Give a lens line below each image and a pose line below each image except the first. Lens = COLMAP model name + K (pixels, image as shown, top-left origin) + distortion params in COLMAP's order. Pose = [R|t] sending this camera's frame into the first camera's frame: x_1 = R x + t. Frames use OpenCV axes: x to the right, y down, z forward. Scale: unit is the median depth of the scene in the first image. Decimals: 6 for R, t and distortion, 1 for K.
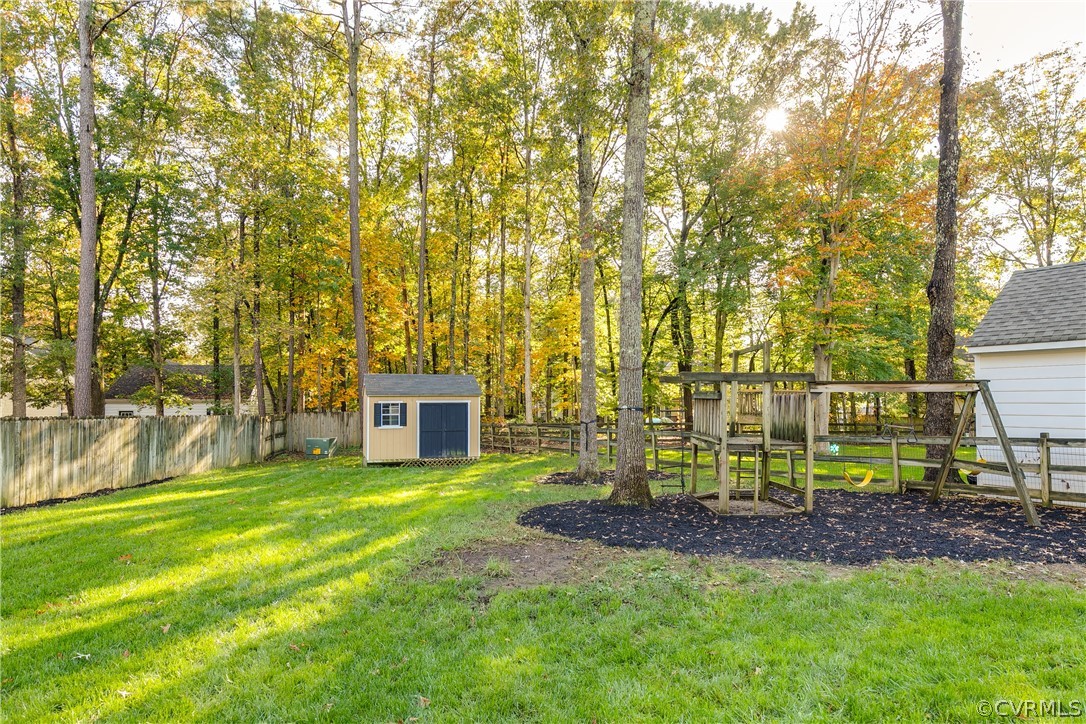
lens RADIAL K [[616.3, 0, 547.0], [0, 616.3, 379.7], [0, 0, 1]] dist [0.006122, 0.002240]
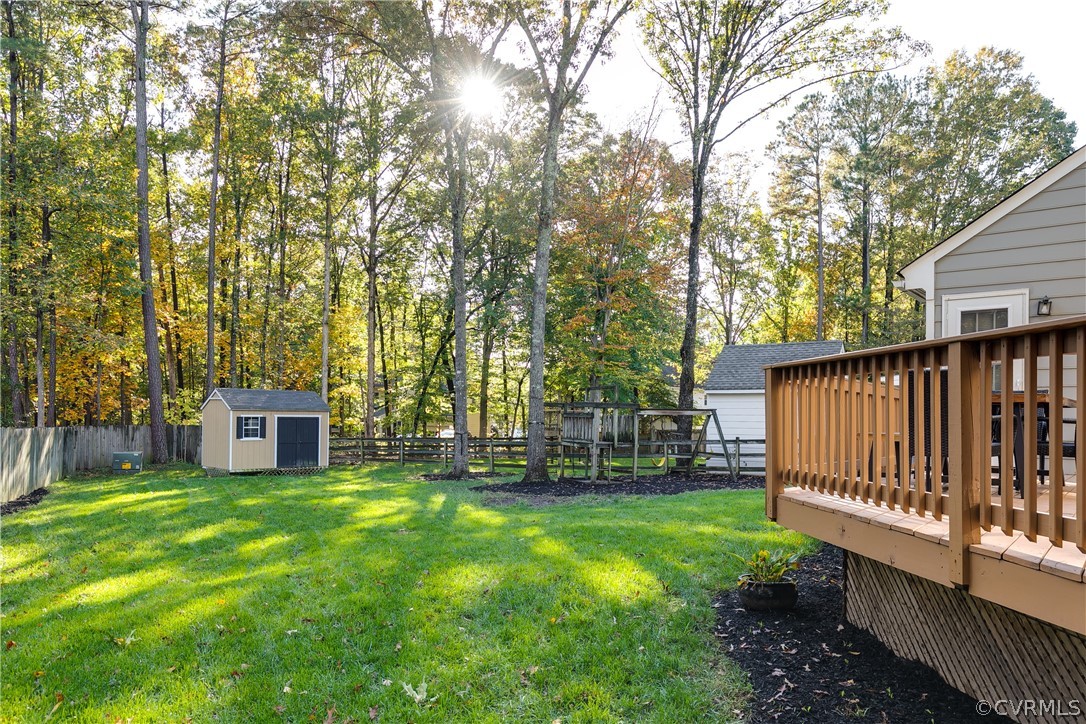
lens RADIAL K [[755.0, 0, 548.4], [0, 755.0, 410.3], [0, 0, 1]] dist [-0.007547, -0.000944]
pose [[0.895510, 0.015836, 0.444759, -0.370770], [-0.027098, 0.999453, 0.018973, -0.012386], [-0.444215, -0.029043, 0.895449, -0.403714]]
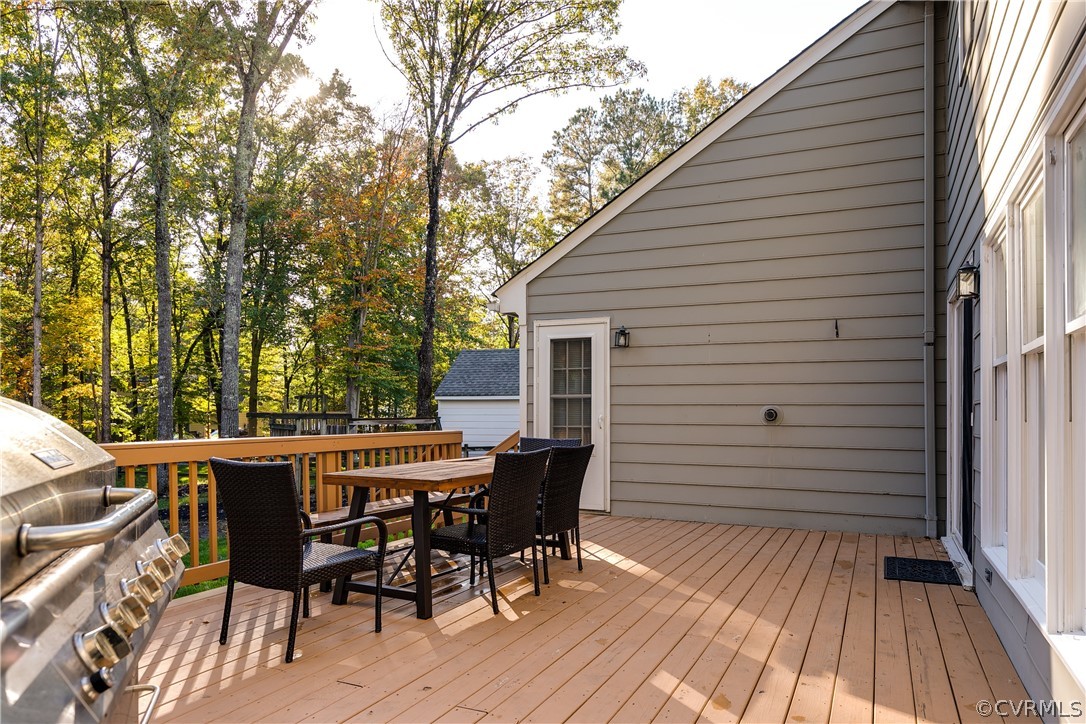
lens RADIAL K [[713.5, 0, 562.1], [0, 713.5, 394.2], [0, 0, 1]] dist [0.008017, 0.000330]
pose [[0.757561, 0.011415, 0.652665, -0.193434], [-0.021608, 0.999738, 0.007594, -0.043832], [-0.652407, -0.019856, 0.757609, -0.408054]]
